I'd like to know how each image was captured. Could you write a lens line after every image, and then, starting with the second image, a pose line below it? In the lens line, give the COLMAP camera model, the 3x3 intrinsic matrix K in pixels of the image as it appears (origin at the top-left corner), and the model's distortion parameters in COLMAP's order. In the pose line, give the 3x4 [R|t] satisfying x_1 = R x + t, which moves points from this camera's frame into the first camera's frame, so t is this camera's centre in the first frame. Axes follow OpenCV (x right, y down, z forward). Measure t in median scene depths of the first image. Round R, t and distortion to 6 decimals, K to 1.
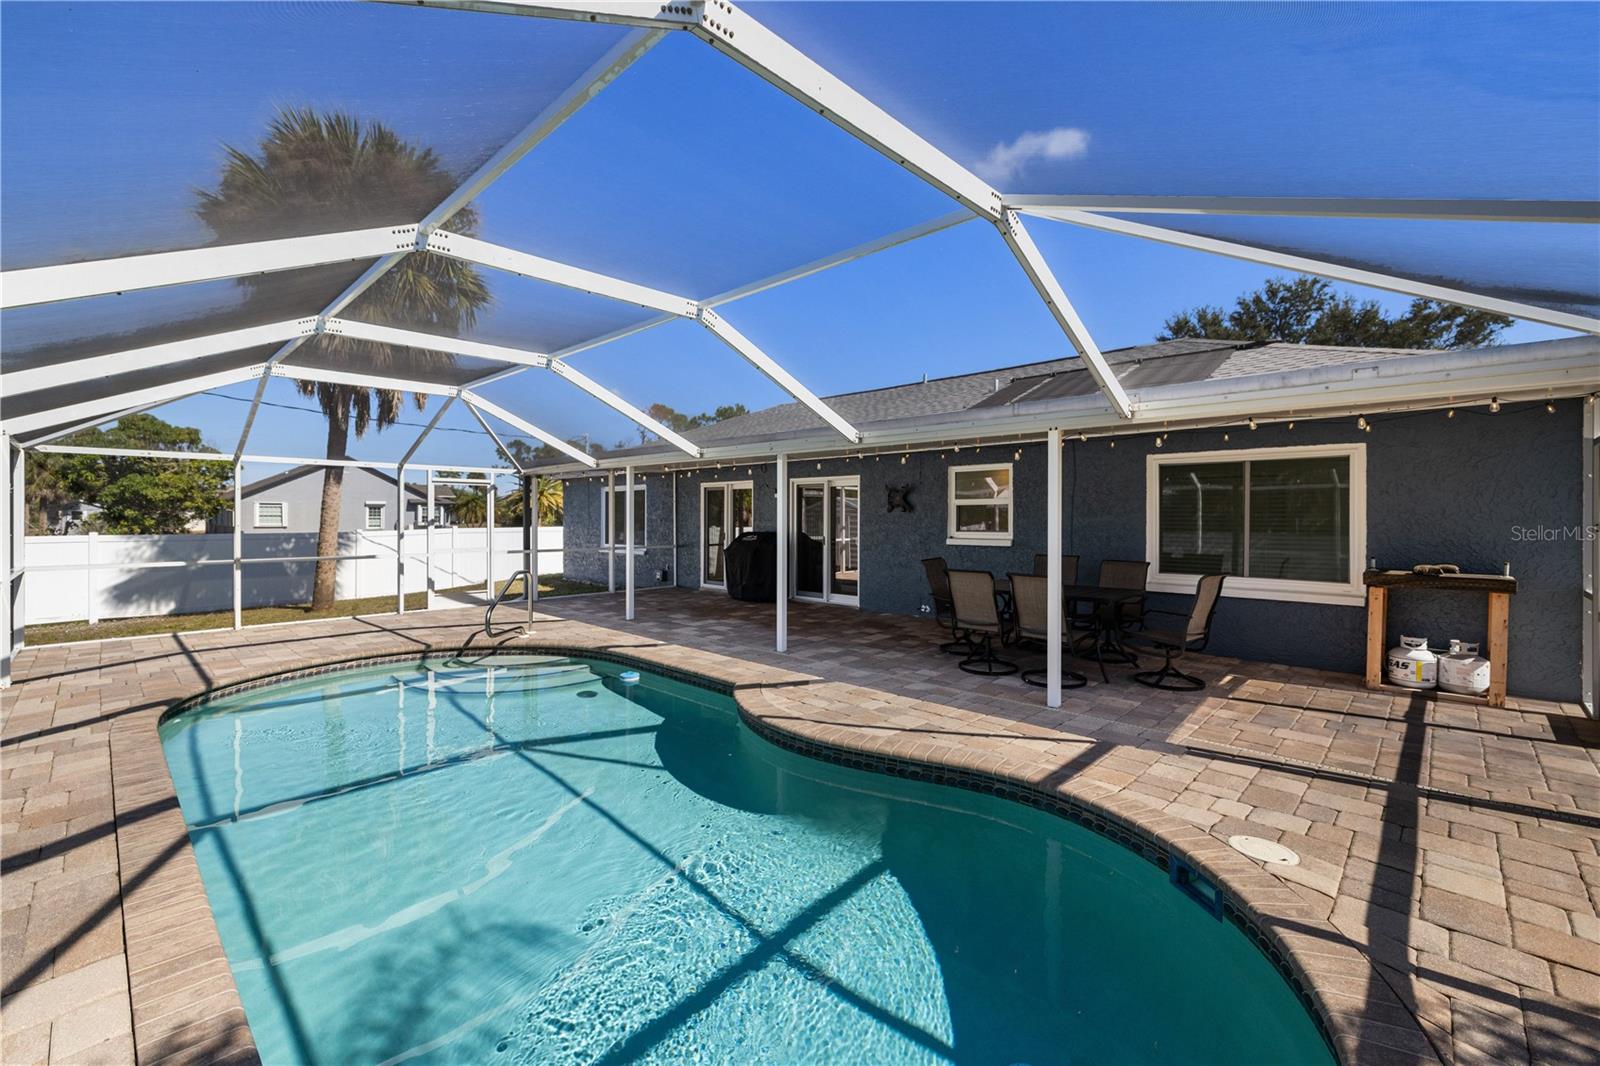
lens RADIAL K [[677.3, 0, 802.2], [0, 677.3, 524.7], [0, 0, 1]] dist [-0.001301, 0.000421]
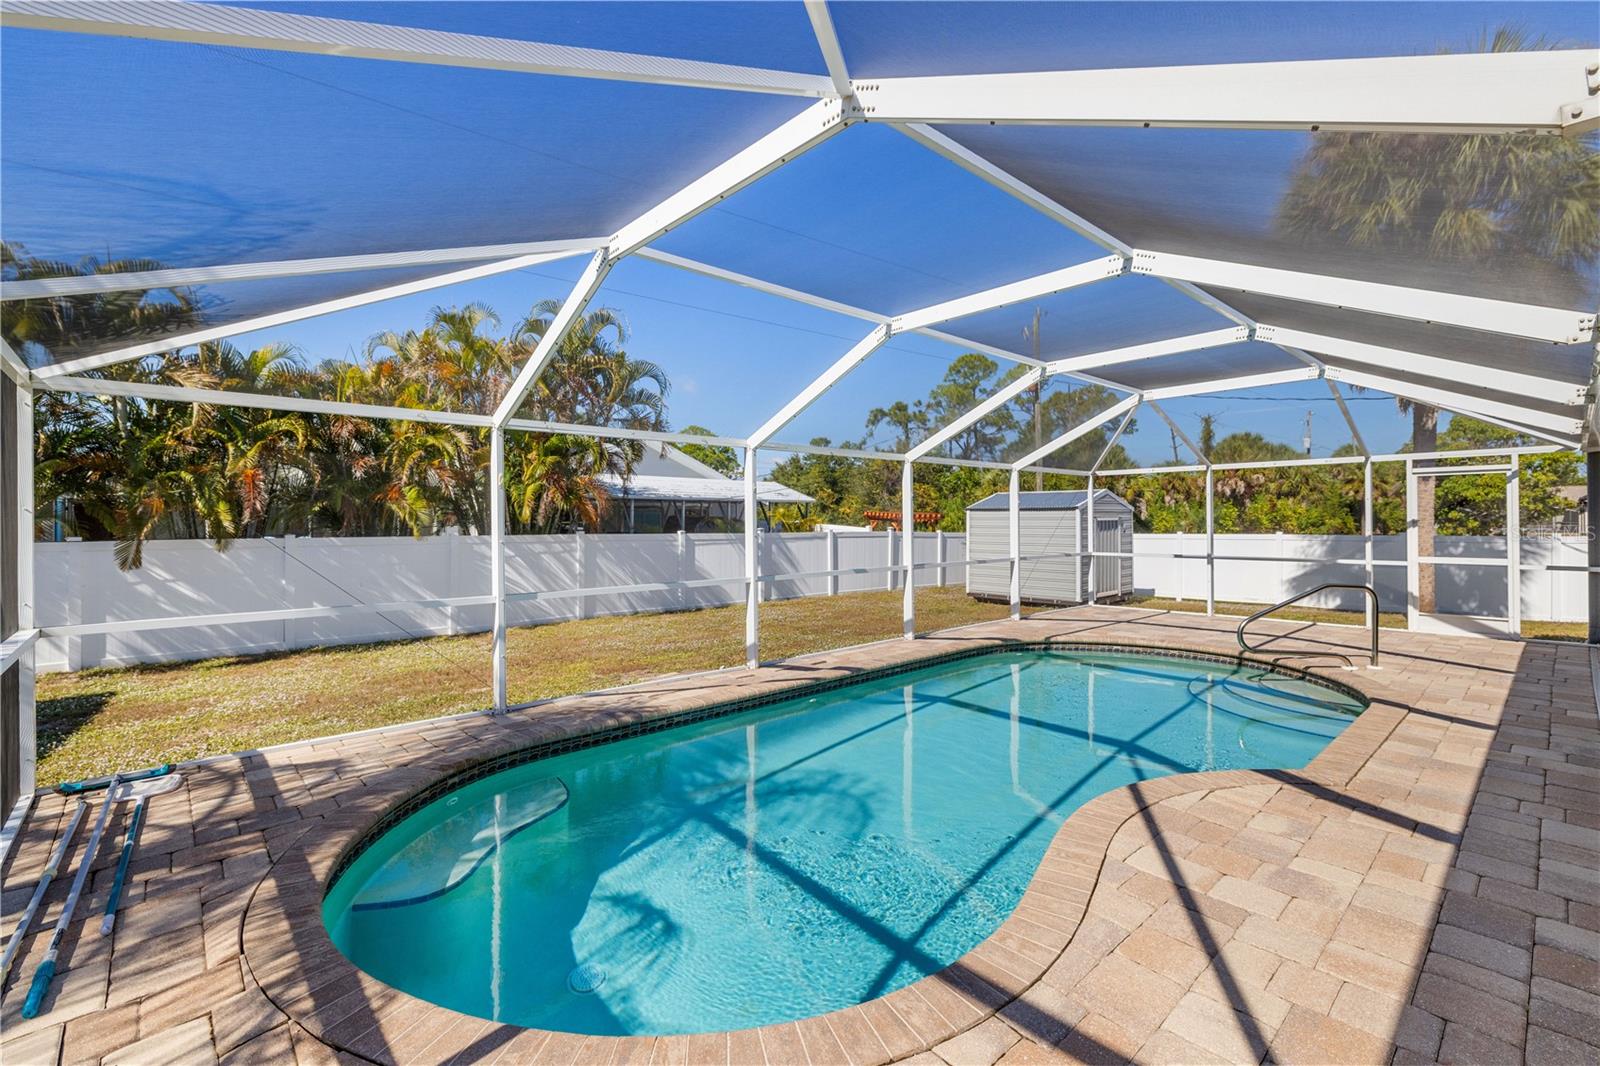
lens RADIAL K [[708.0, 0, 803.1], [0, 708.0, 523.8], [0, 0, 1]] dist [-0.000657, 0.000018]
pose [[-0.072137, 0.002114, -0.997392, 0.261867], [-0.006515, 0.999975, 0.002591, -0.000857], [0.997373, 0.006685, -0.072122, 0.244323]]
